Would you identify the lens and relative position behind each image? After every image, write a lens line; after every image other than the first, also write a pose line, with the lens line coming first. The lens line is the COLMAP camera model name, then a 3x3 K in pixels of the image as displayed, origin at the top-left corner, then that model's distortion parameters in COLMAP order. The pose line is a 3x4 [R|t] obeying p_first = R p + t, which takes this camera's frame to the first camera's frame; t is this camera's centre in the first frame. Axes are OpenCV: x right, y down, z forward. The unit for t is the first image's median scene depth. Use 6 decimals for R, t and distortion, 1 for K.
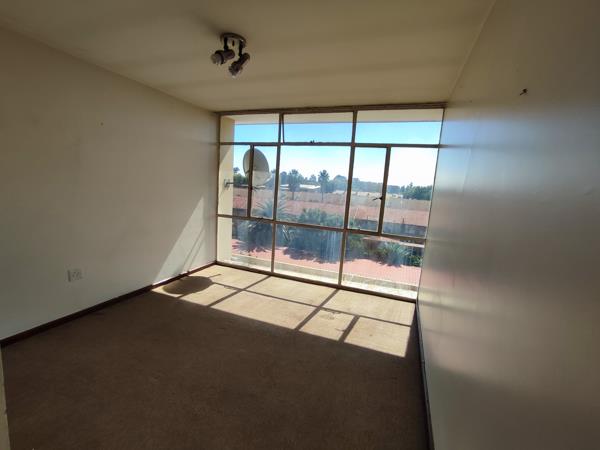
lens RADIAL K [[267.8, 0, 301.4], [0, 267.8, 225.5], [0, 0, 1]] dist [-0.022461, 0.009723]
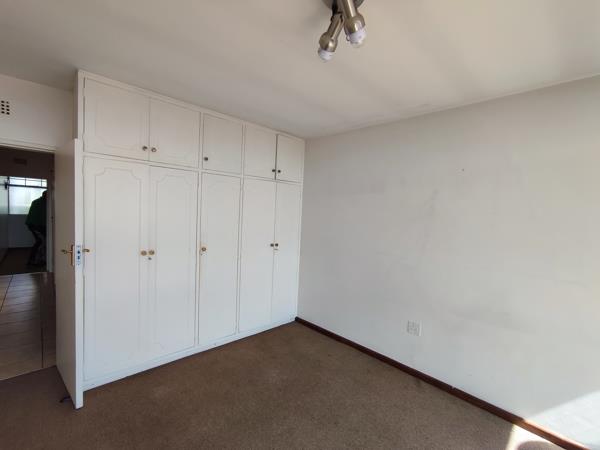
lens RADIAL K [[267.8, 0, 301.4], [0, 267.8, 225.5], [0, 0, 1]] dist [-0.022461, 0.009723]
pose [[-0.412238, -0.036024, -0.910364, 0.128772], [-0.208146, 0.976516, 0.055613, -0.087732], [0.886981, 0.212414, -0.410055, 0.543266]]
